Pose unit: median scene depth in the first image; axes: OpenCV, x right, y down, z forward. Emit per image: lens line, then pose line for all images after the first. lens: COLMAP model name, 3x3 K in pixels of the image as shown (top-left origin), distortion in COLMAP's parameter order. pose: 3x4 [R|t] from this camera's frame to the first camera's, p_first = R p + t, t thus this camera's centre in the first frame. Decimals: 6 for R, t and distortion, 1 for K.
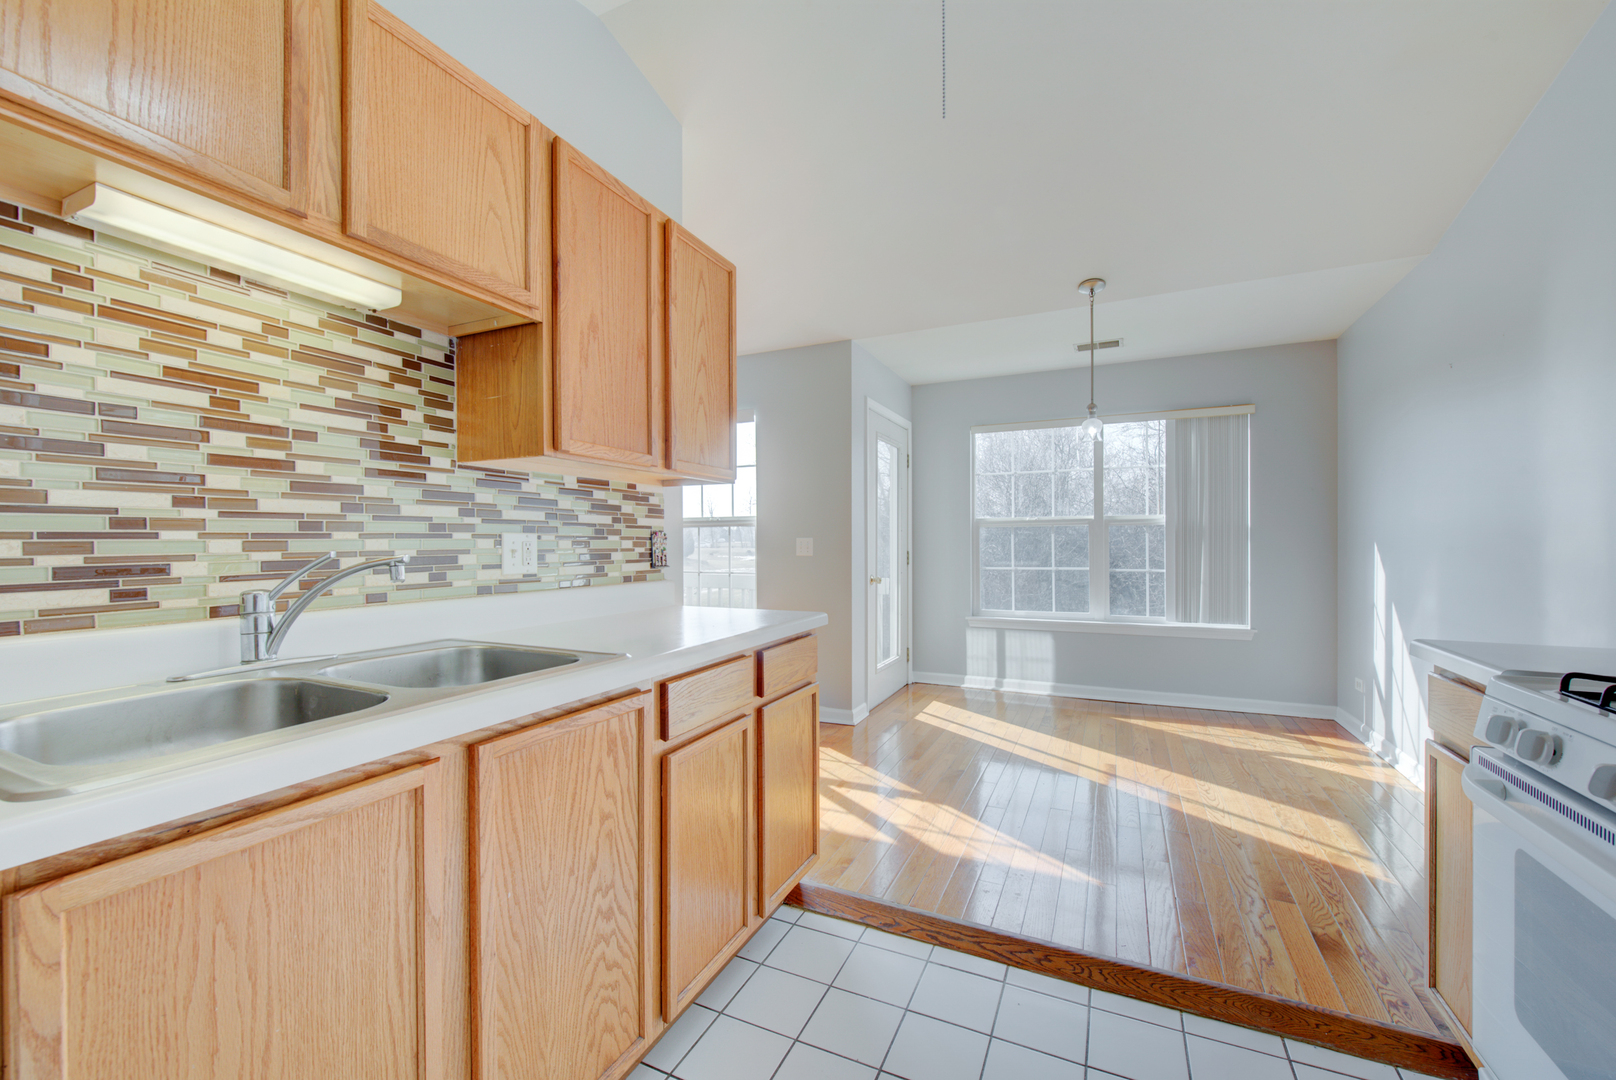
lens RADIAL K [[661.1, 0, 784.3], [0, 661.1, 538.0], [0, 0, 1]] dist [0.001376, -0.002345]
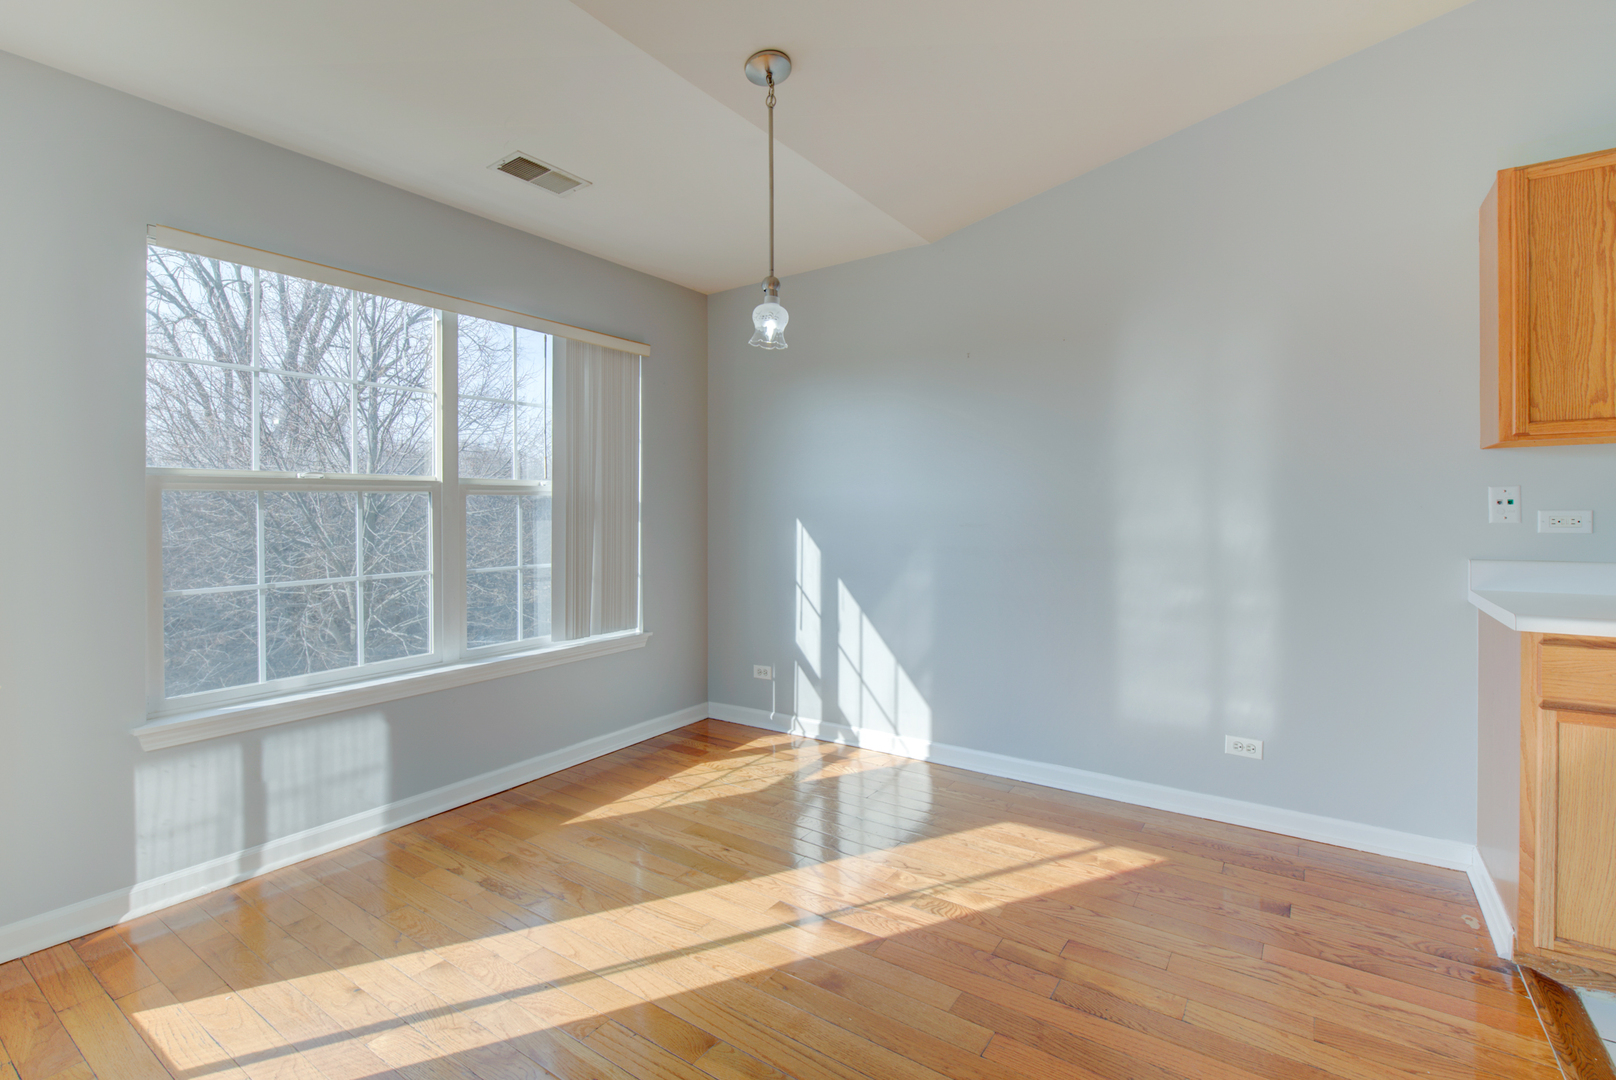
lens RADIAL K [[703.4, 0, 818.8], [0, 703.4, 520.9], [0, 0, 1]] dist [0.001958, 0.000076]
pose [[0.123652, -0.017517, 0.992171, -0.119287], [0.004632, 0.999843, 0.017076, -0.008681], [-0.992315, 0.002484, 0.123714, 0.903804]]
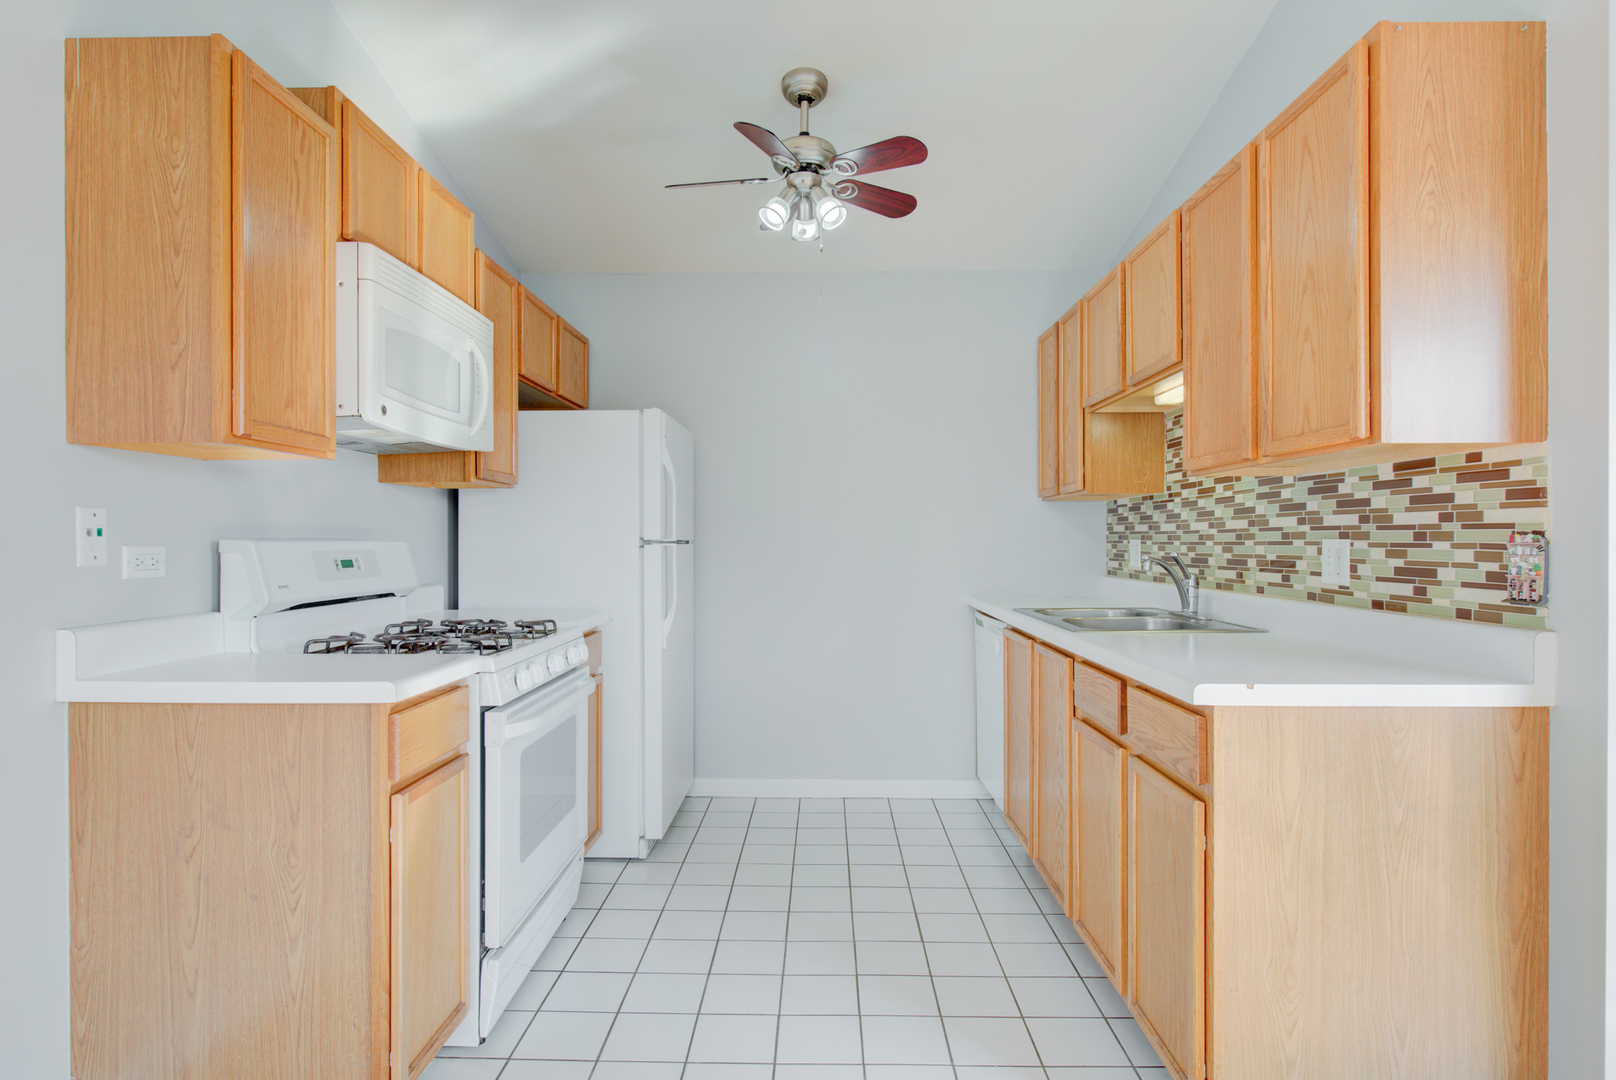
lens RADIAL K [[905.4, 0, 803.8], [0, 905.4, 545.2], [0, 0, 1]] dist [-0.000453, -0.001145]
pose [[-0.902691, 0.005379, -0.430256, 0.449596], [0.004904, 0.999986, 0.002213, -0.003510], [0.430262, -0.000112, -0.902704, 1.011913]]
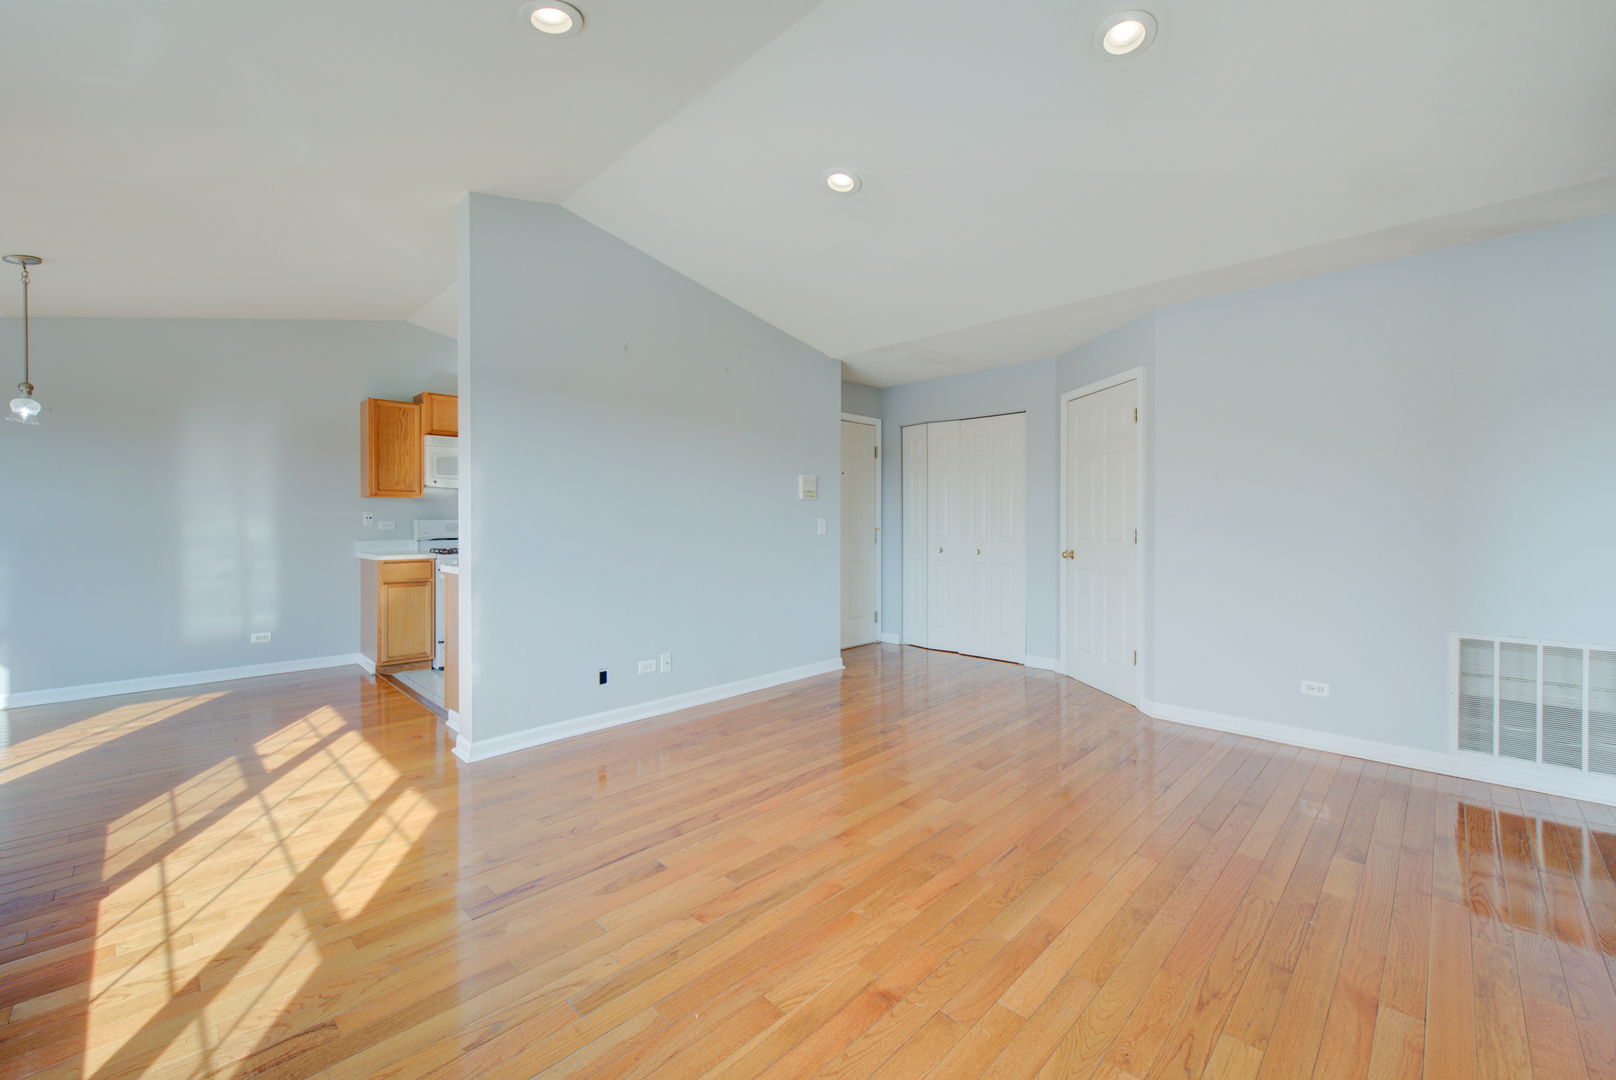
lens RADIAL K [[661.1, 0, 793.5], [0, 661.1, 512.8], [0, 0, 1]] dist [0.001376, -0.002345]
pose [[-0.954125, 0.002905, 0.299396, -0.872218], [-0.000505, 0.999936, -0.011310, -0.006554], [-0.299409, -0.010943, -0.954062, 1.589070]]
